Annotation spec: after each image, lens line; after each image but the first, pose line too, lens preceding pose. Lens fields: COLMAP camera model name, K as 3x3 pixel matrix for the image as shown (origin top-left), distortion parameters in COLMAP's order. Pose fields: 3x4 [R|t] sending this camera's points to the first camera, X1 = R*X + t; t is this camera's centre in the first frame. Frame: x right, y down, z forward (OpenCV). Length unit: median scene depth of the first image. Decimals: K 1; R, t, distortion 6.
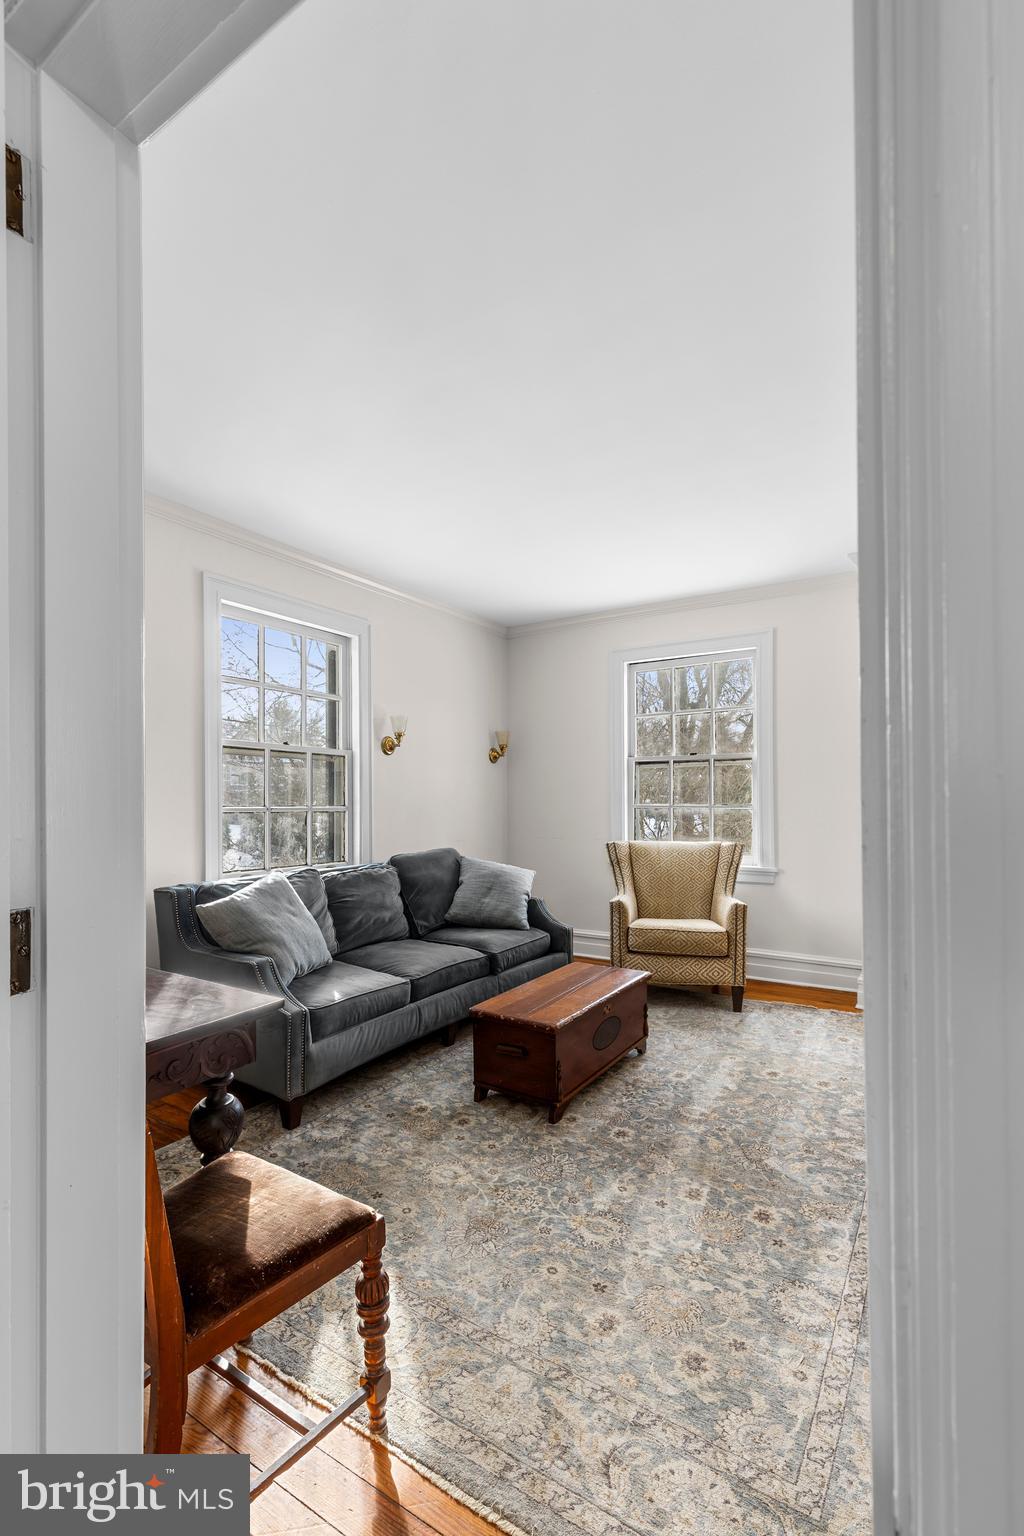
lens RADIAL K [[702.3, 0, 509.4], [0, 702.3, 778.9], [0, 0, 1]] dist [0.008554, -0.001751]
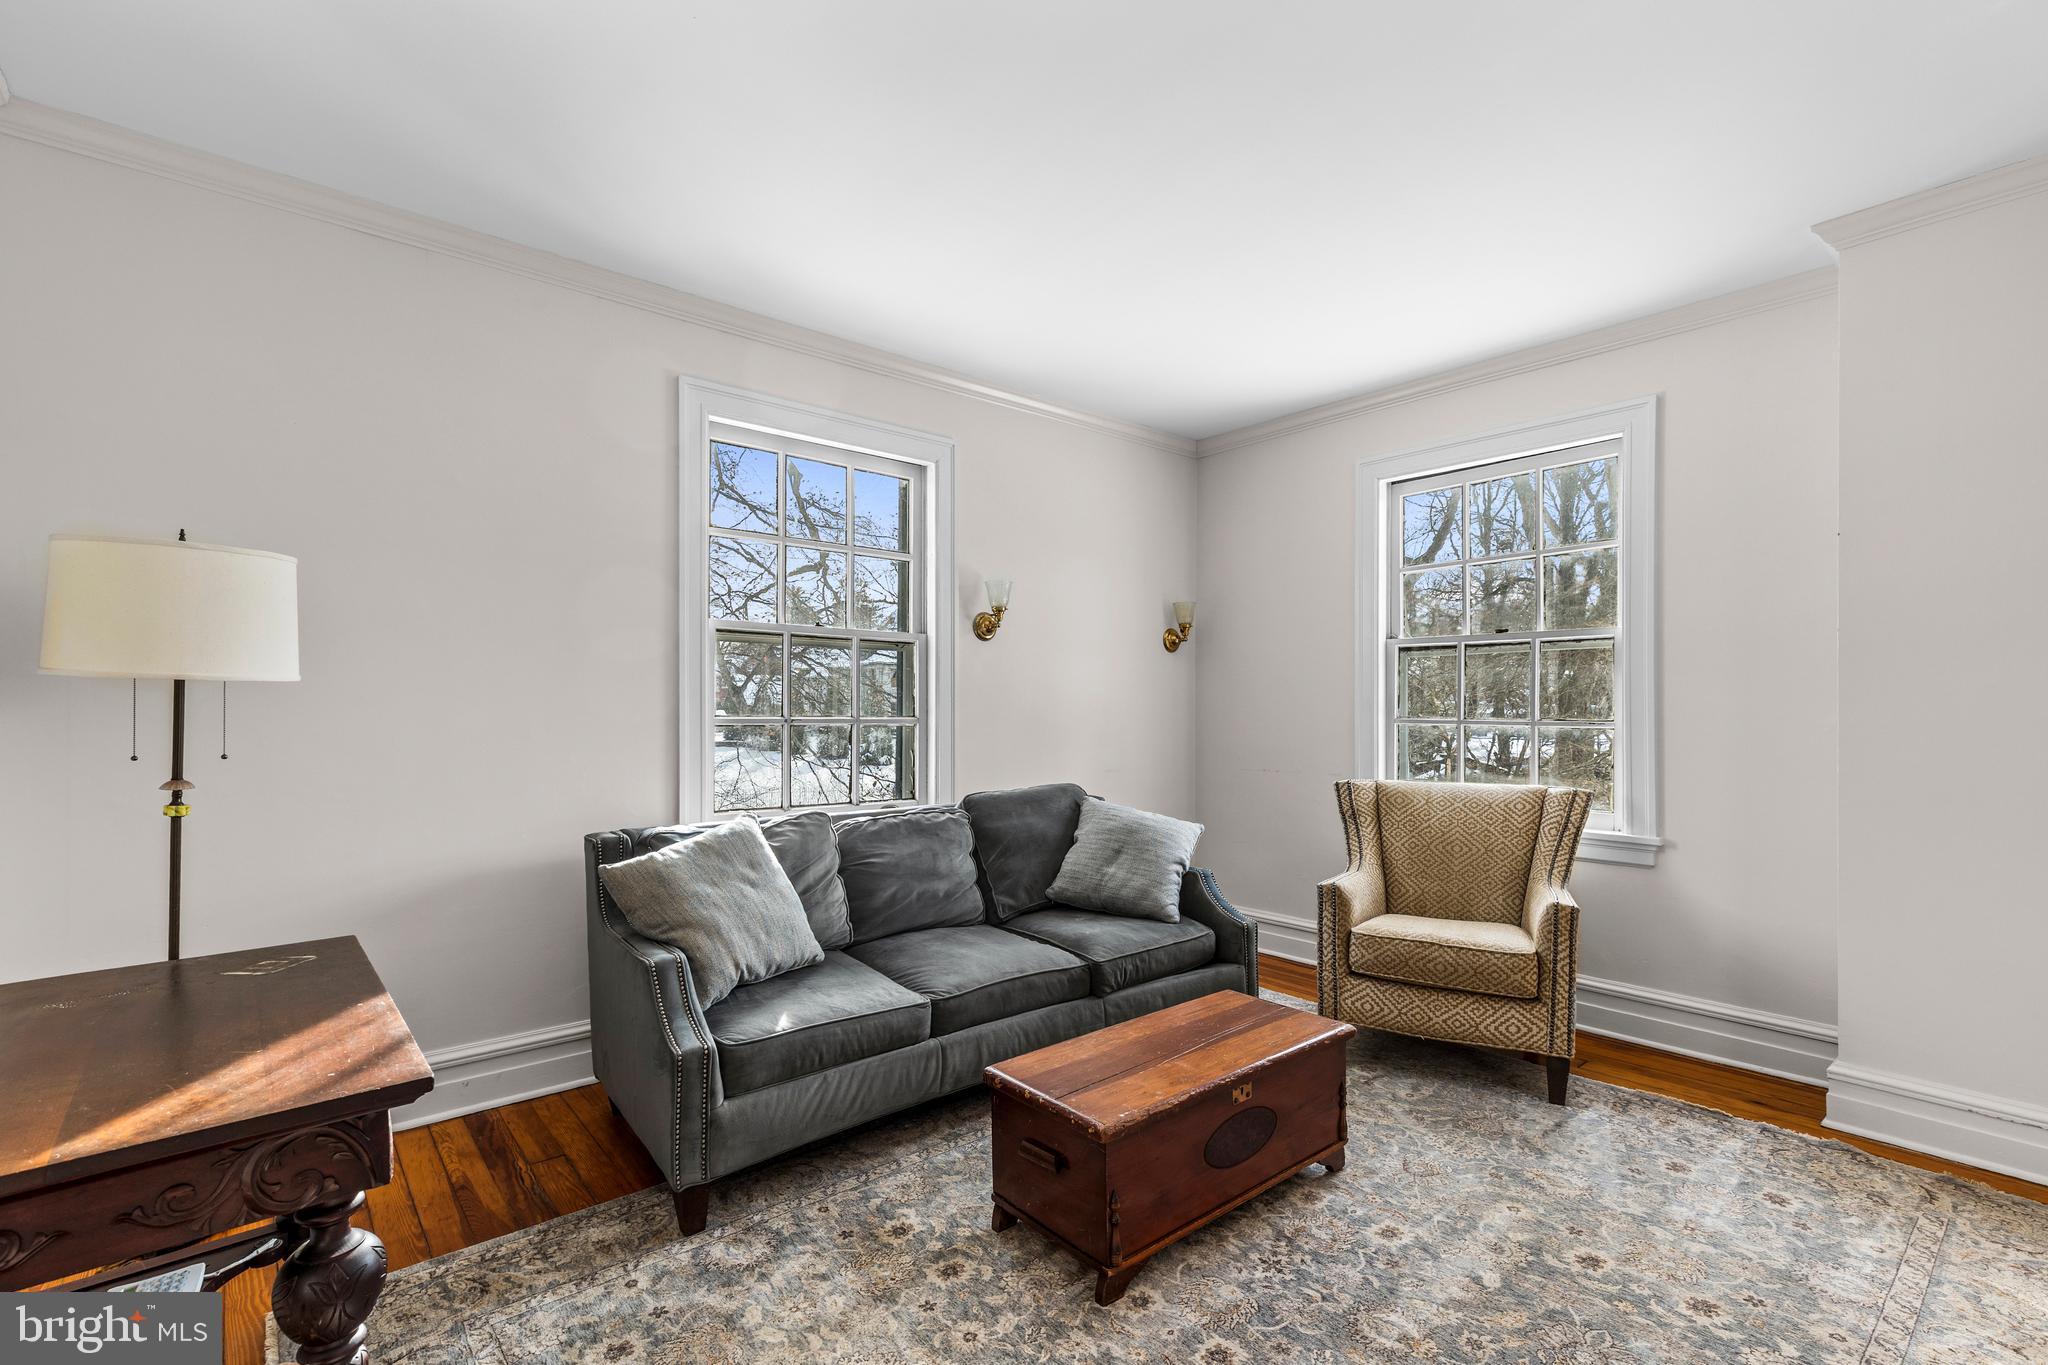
lens RADIAL K [[936.4, 0, 1028.1], [0, 936.4, 691.1], [0, 0, 1]] dist [0.008554, -0.001751]
pose [[0.957209, -0.000111, -0.289399, 0.158013], [0.003446, 0.999933, 0.011014, 0.005374], [0.289378, -0.011540, 0.957145, 0.213392]]
